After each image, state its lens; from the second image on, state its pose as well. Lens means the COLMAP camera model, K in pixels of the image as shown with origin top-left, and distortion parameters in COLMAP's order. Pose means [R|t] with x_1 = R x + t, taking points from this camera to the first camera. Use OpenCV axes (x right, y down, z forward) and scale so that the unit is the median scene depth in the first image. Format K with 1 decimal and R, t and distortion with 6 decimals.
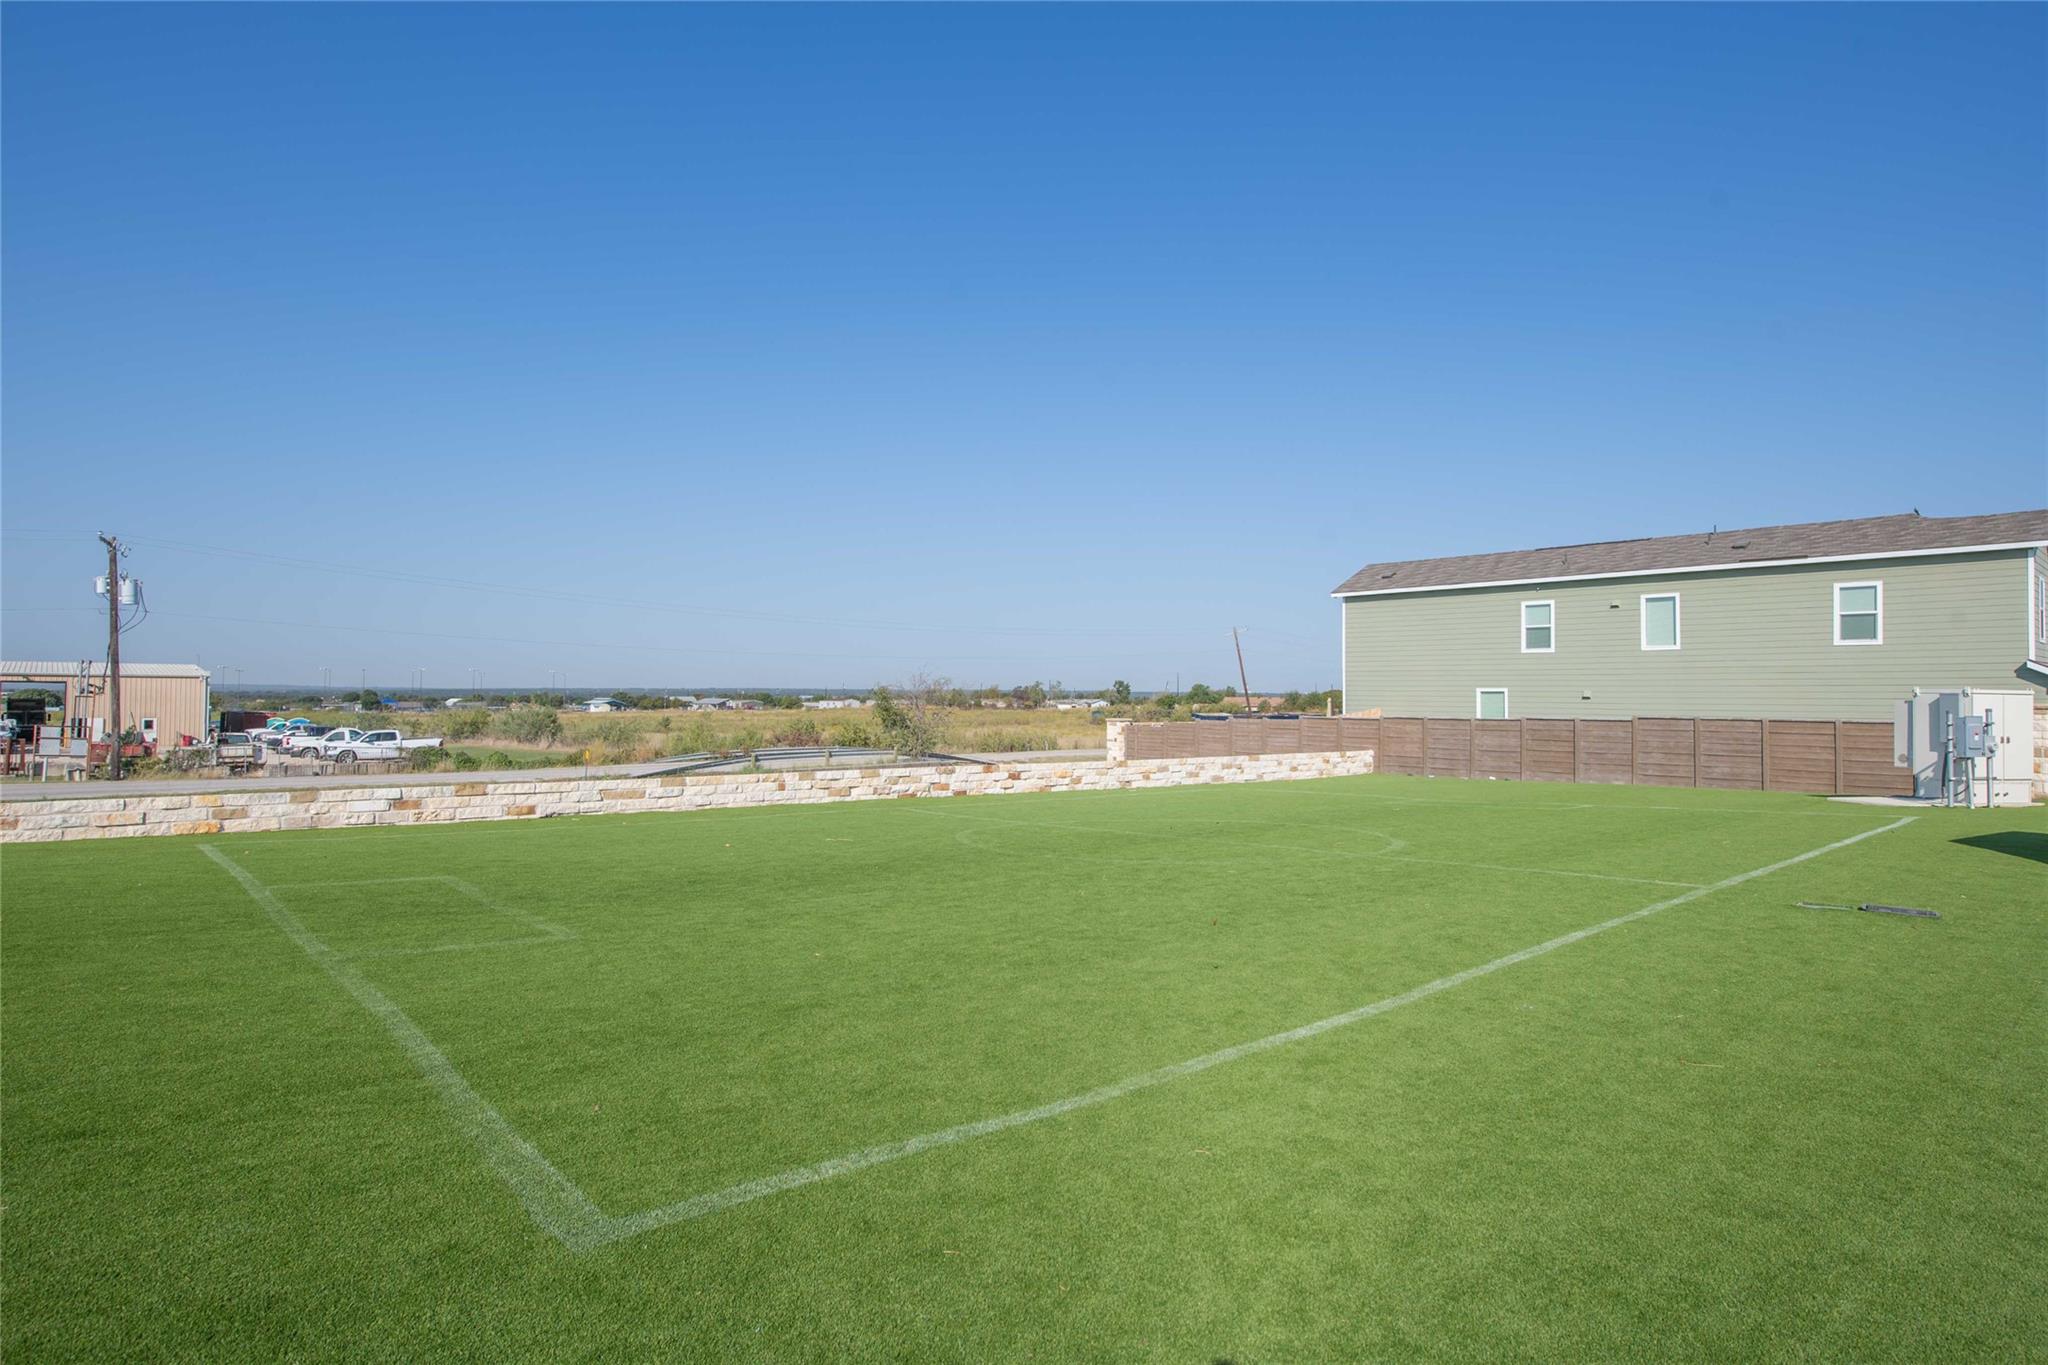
lens RADIAL K [[1104.1, 0, 1068.6], [0, 1104.1, 677.5], [0, 0, 1]] dist [-0.005295, -0.000176]
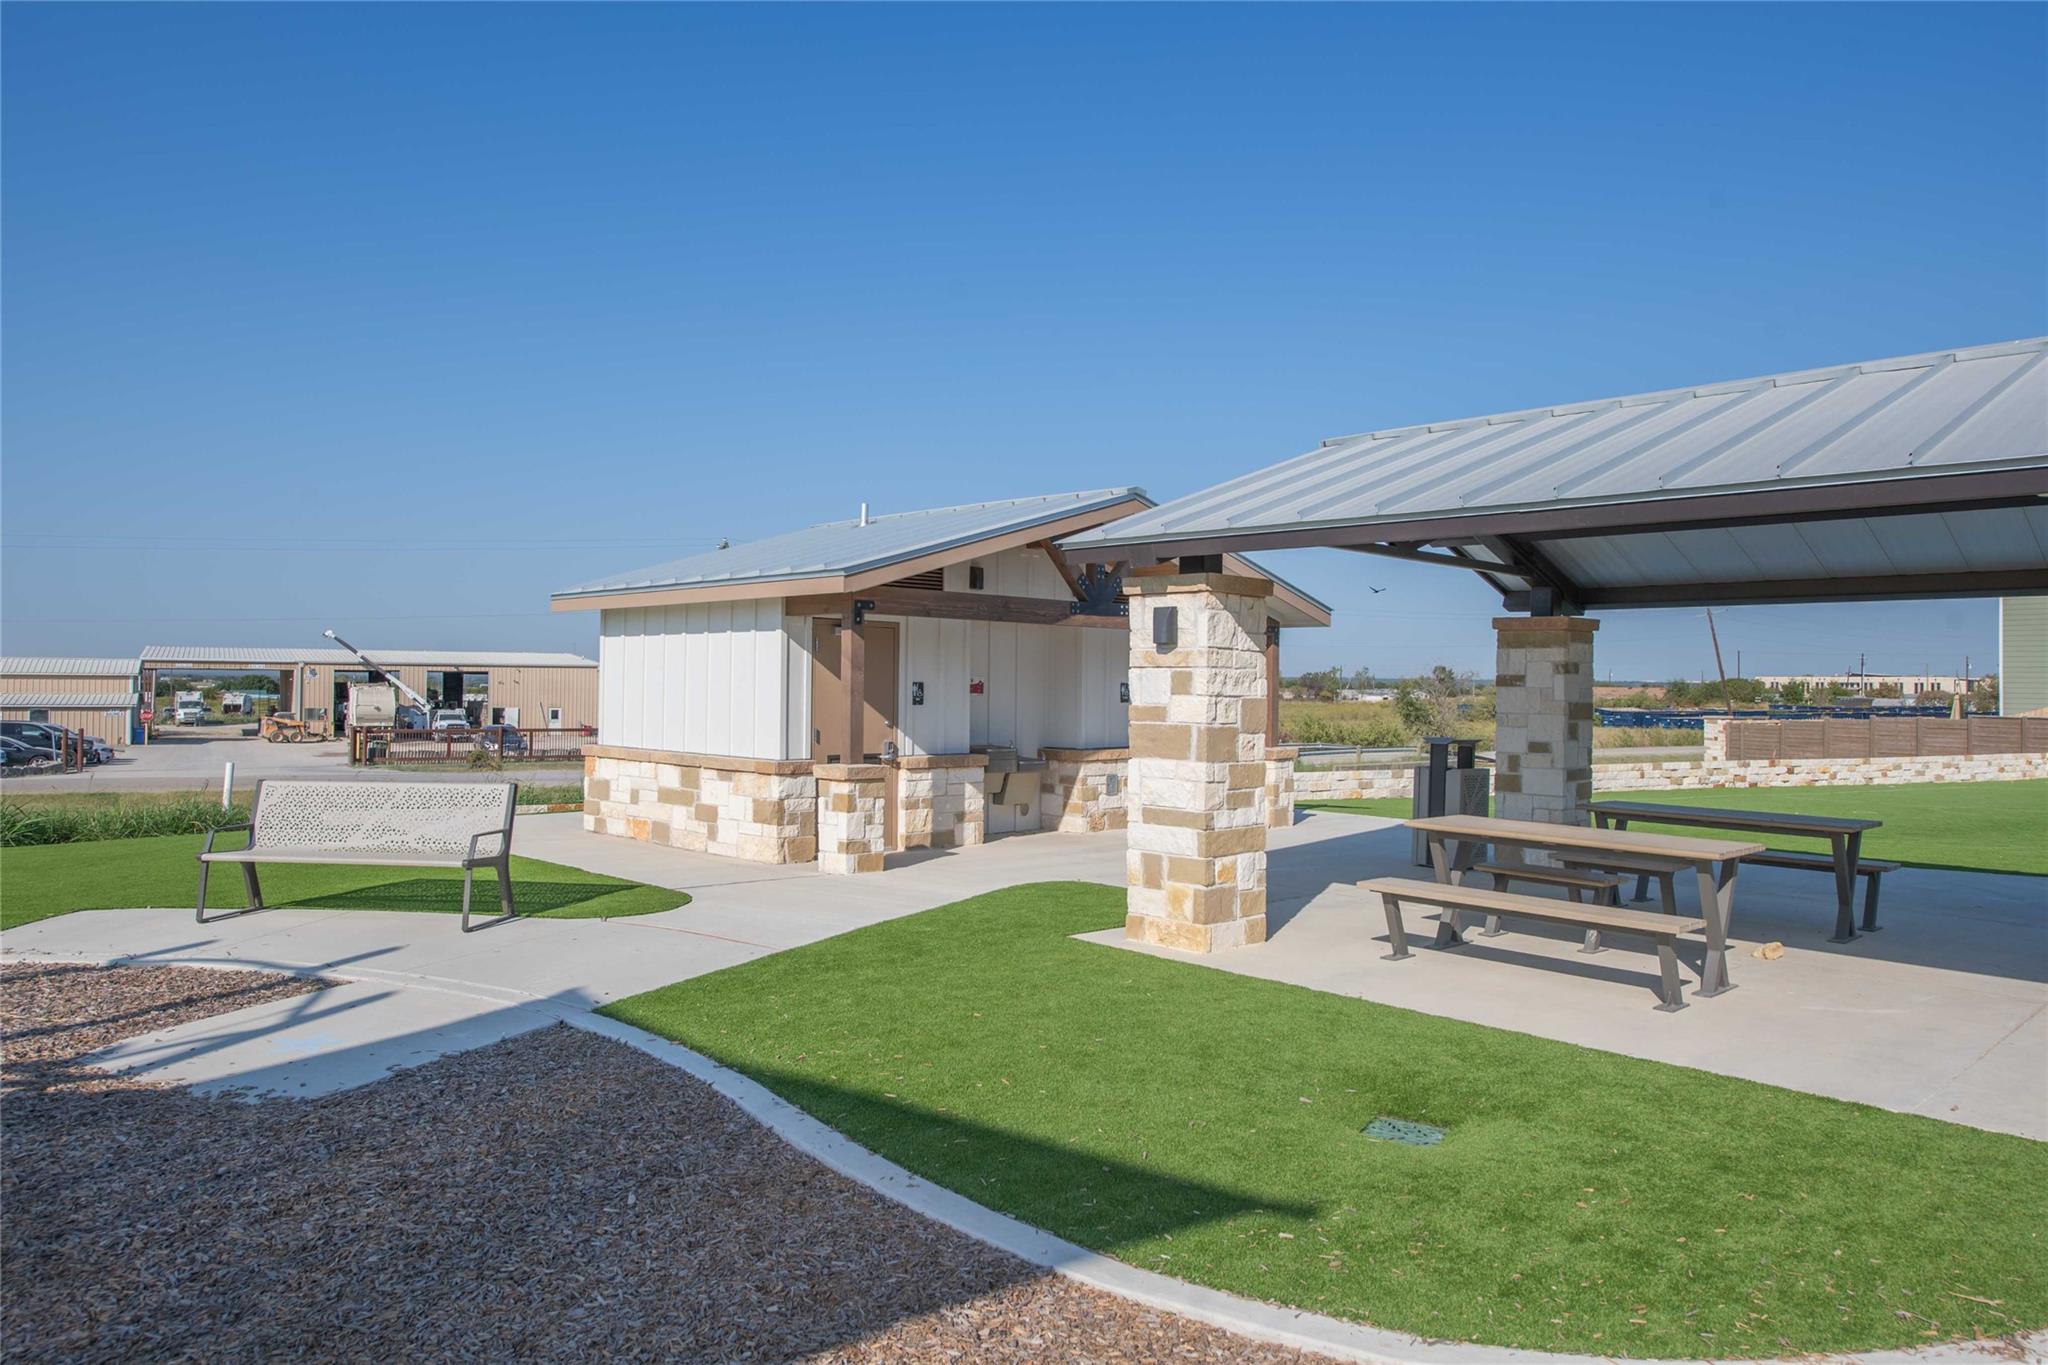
lens RADIAL K [[1393.2, 0, 1009.3], [0, 1393.2, 680.7], [0, 0, 1]] dist [0.001267, -0.002744]
pose [[0.981235, 0.002190, -0.192801, -0.419940], [0.000799, 0.999881, 0.015421, -0.015779], [0.192812, -0.015285, 0.981117, -0.378104]]
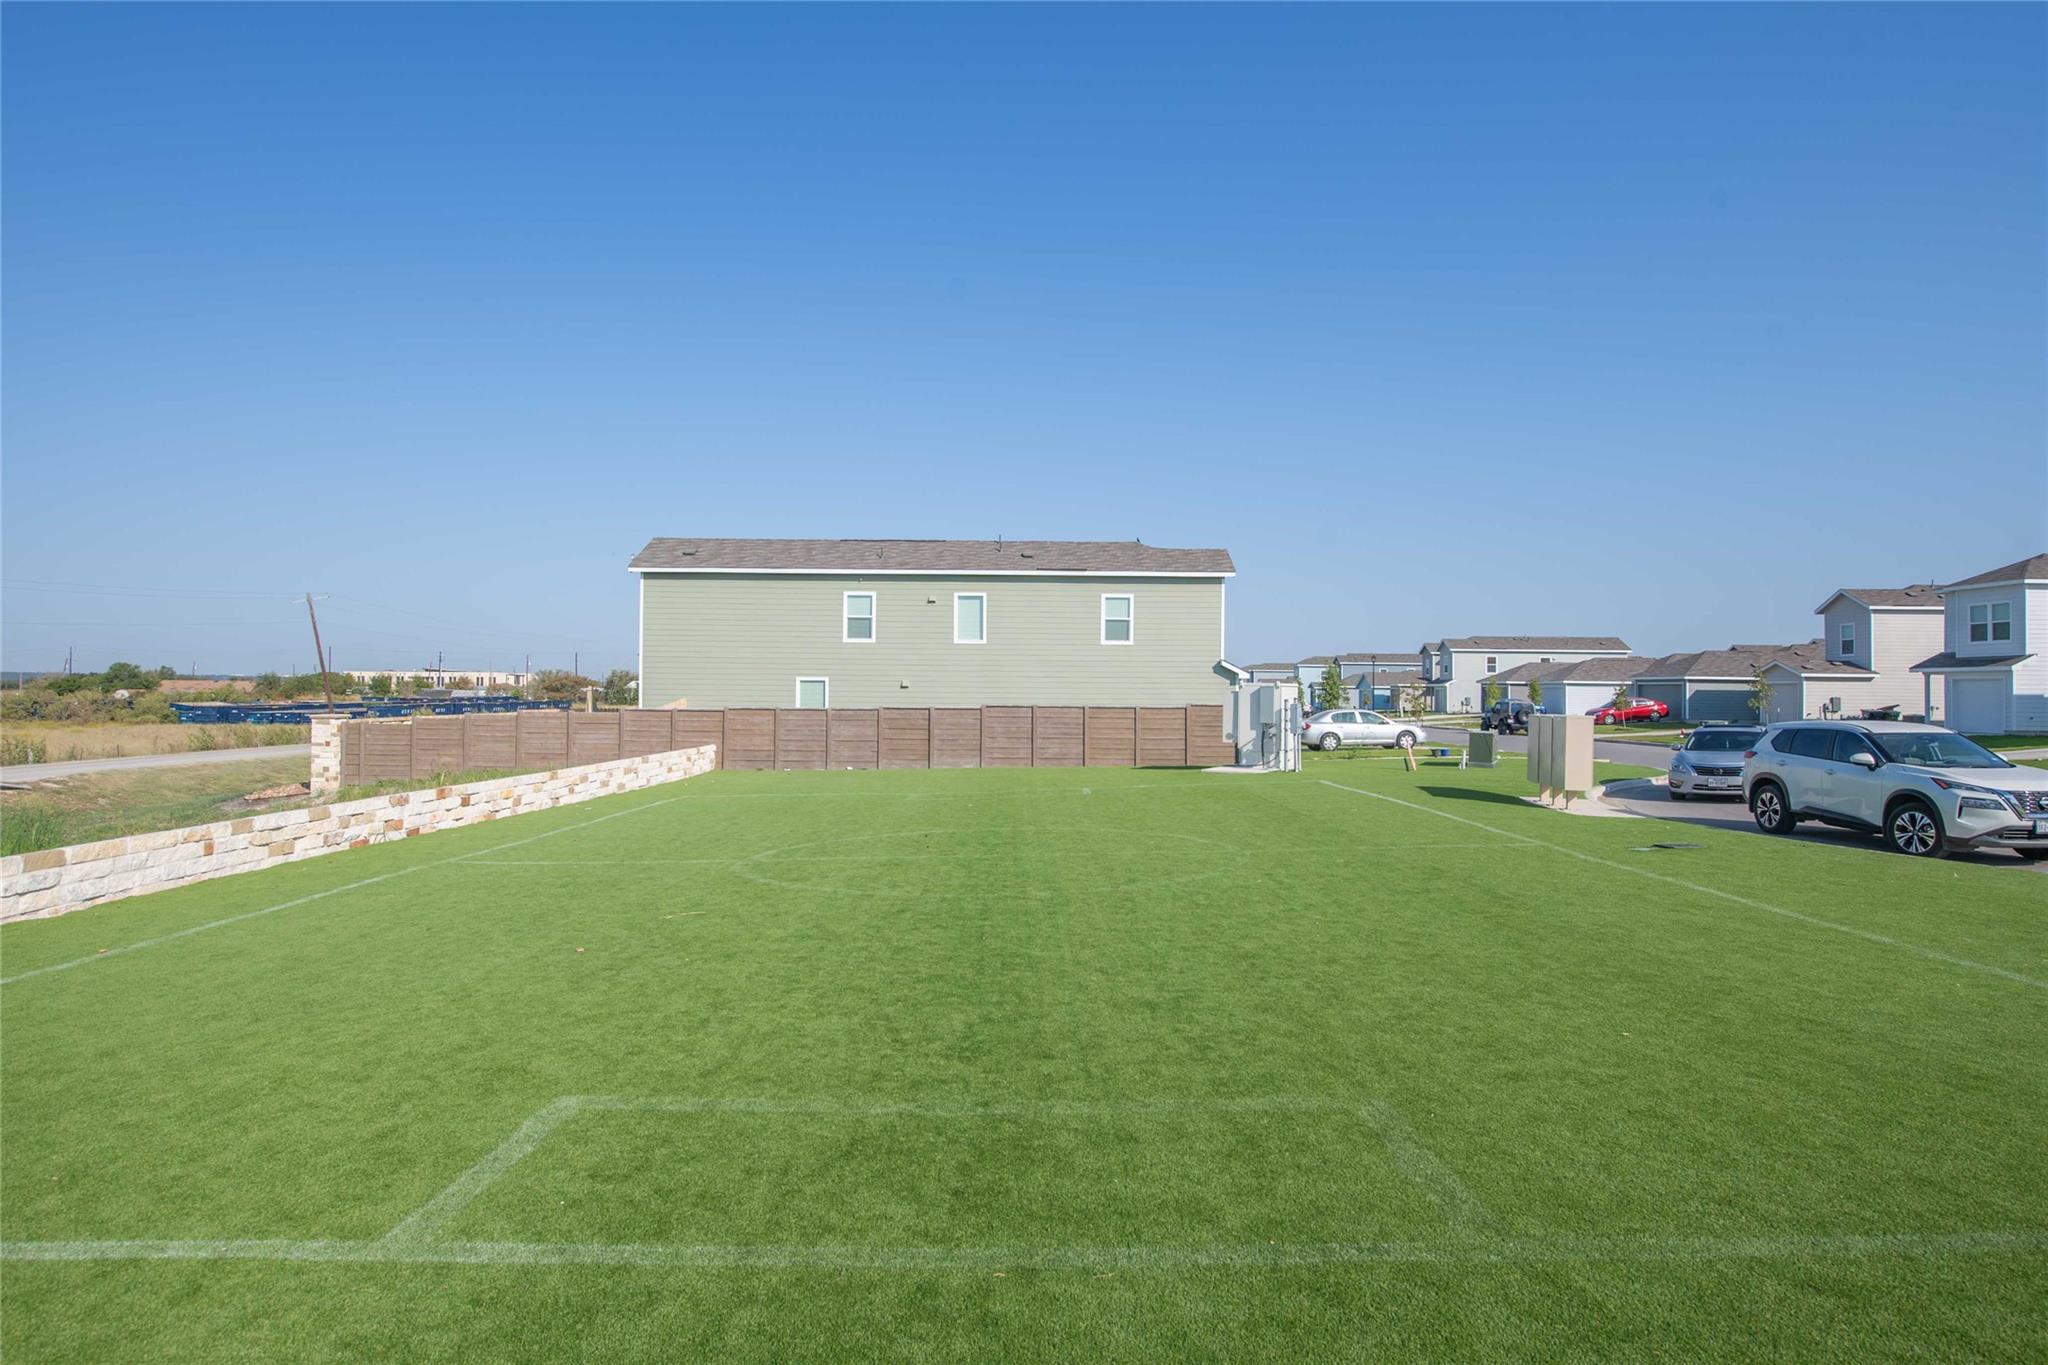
lens RADIAL K [[1151.8, 0, 1024.0], [0, 1151.8, 664.8], [0, 0, 1]] dist [-0.002096, -0.000919]
pose [[0.670718, 0.013341, 0.741593, -0.279432], [-0.016376, 0.999861, -0.003176, -0.001197], [-0.741532, -0.010014, 0.670843, 0.189534]]
